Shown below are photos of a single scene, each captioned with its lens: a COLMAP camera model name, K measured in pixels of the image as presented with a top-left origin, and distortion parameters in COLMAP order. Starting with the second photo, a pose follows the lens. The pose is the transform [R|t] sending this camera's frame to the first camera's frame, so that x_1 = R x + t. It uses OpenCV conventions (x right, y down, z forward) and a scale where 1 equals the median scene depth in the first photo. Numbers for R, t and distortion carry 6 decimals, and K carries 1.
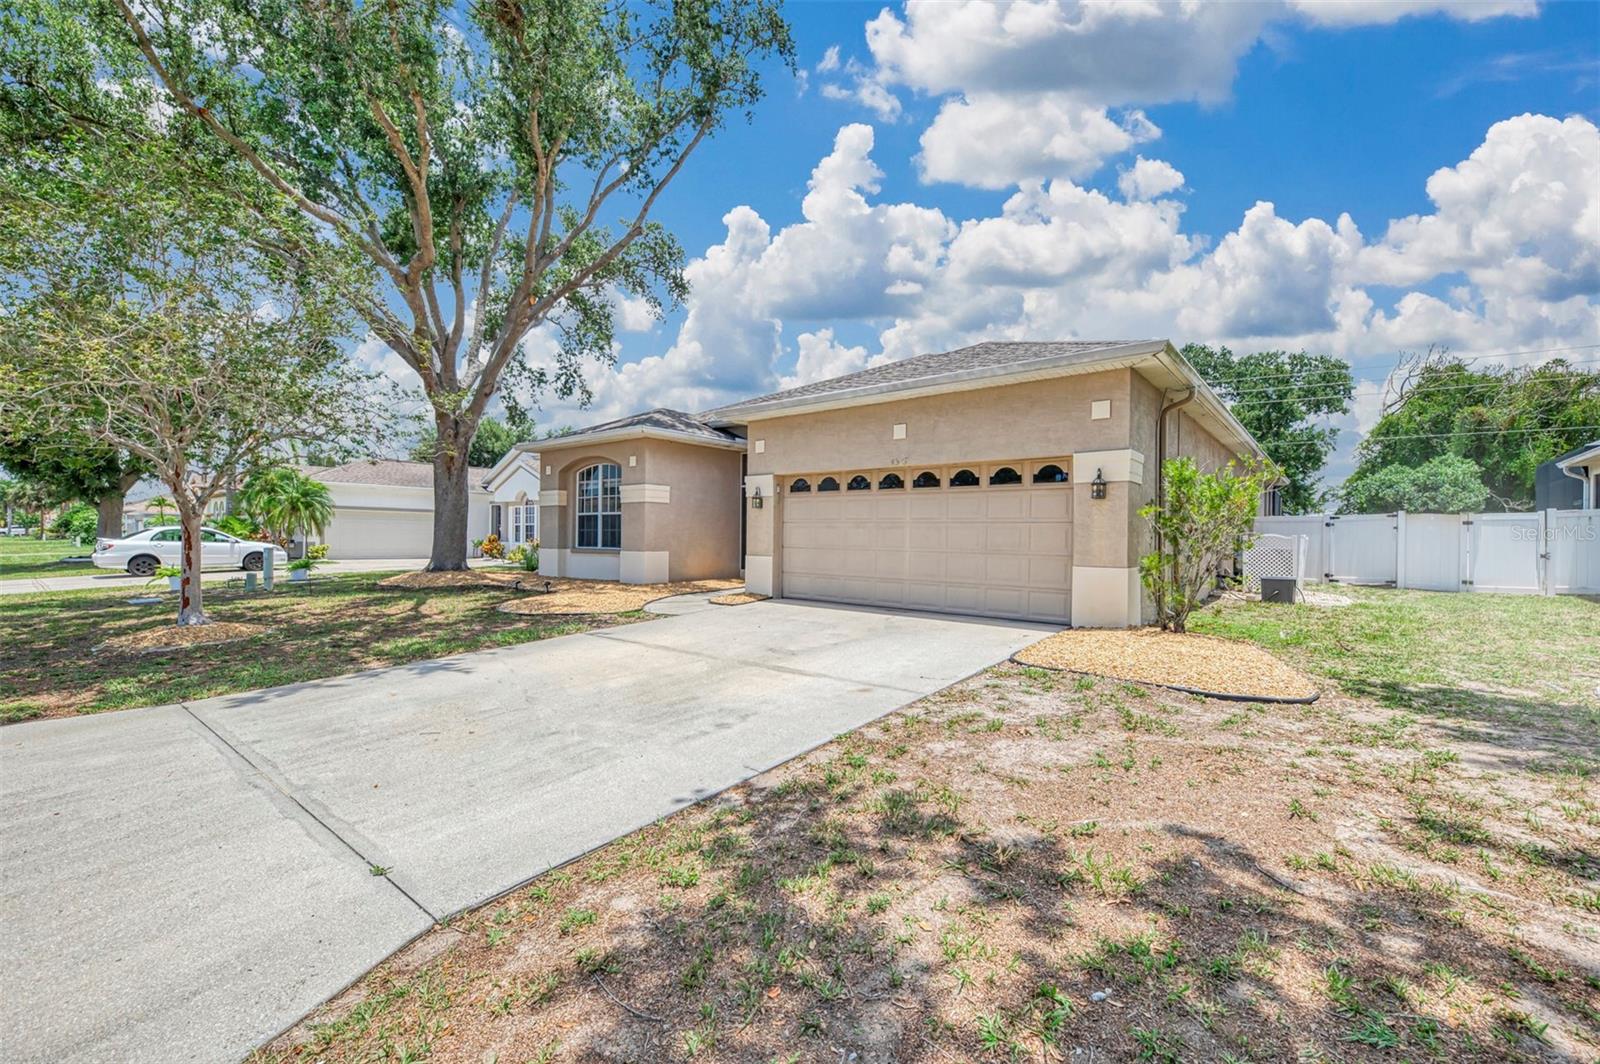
lens RADIAL K [[675.8, 0, 785.2], [0, 675.8, 534.1], [0, 0, 1]] dist [-0.002306, -0.000024]
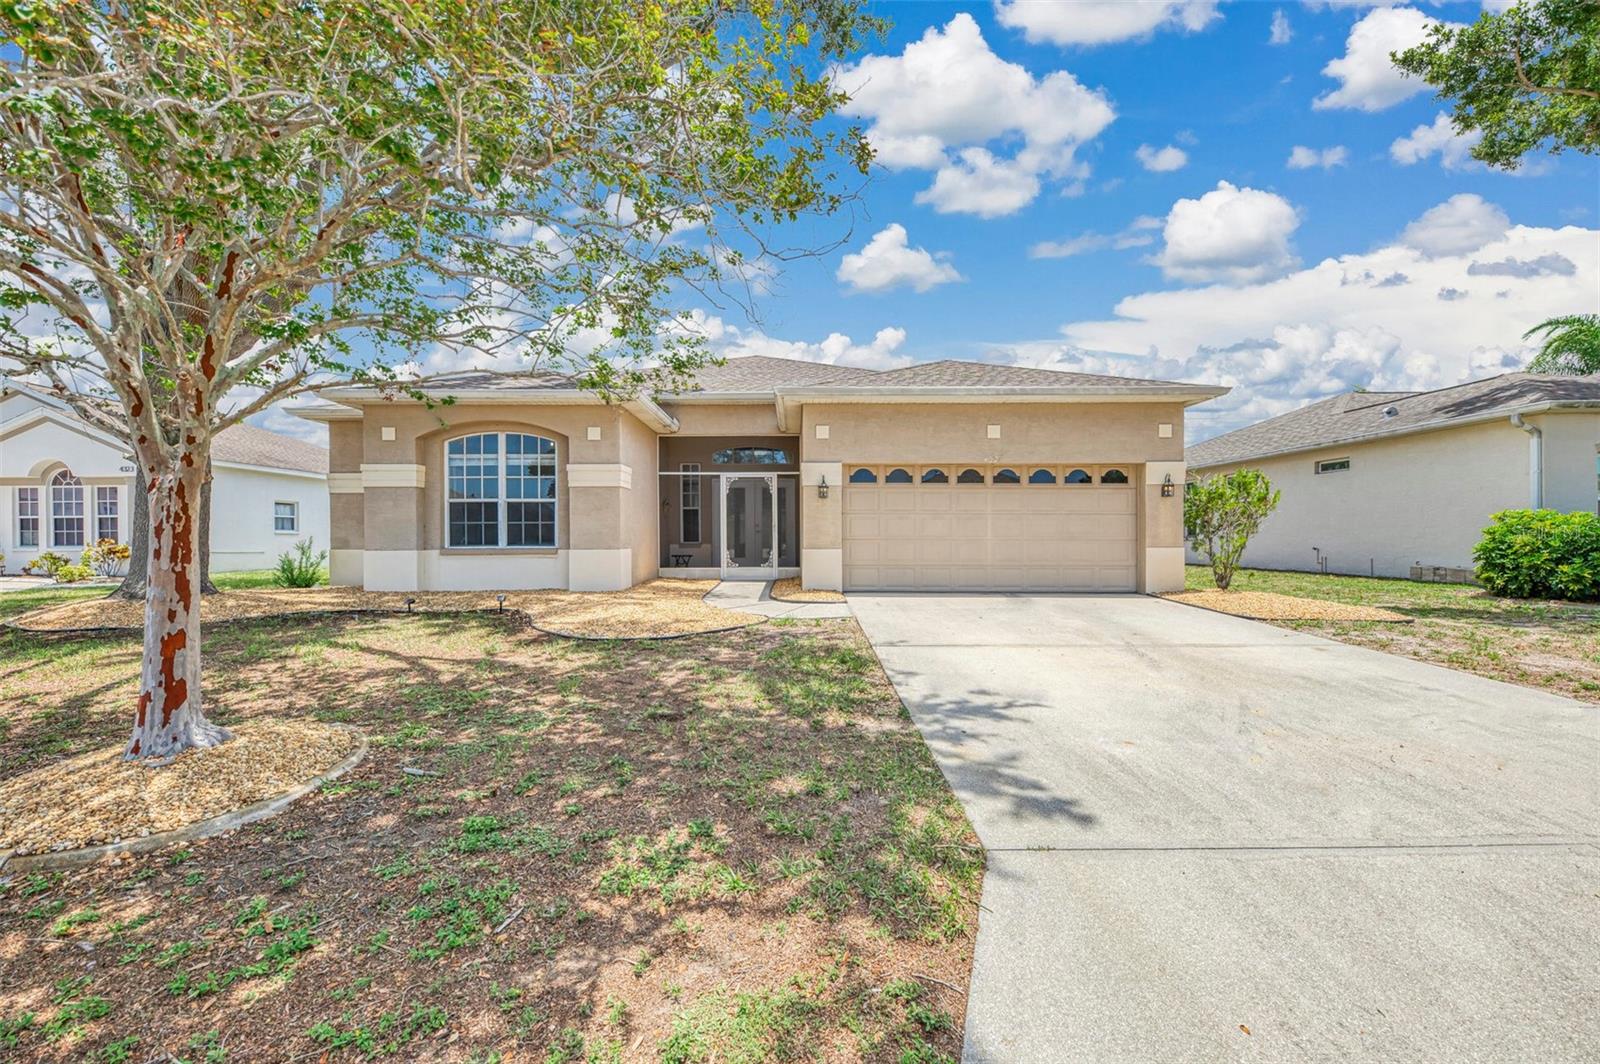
lens RADIAL K [[631.9, 0, 802.2], [0, 631.9, 535.0], [0, 0, 1]] dist [0.003791, -0.001545]
pose [[0.763423, -0.010716, 0.645810, -0.642753], [0.006964, 0.999941, 0.008361, 0.005605], [-0.645862, -0.001886, 0.763452, 0.360393]]
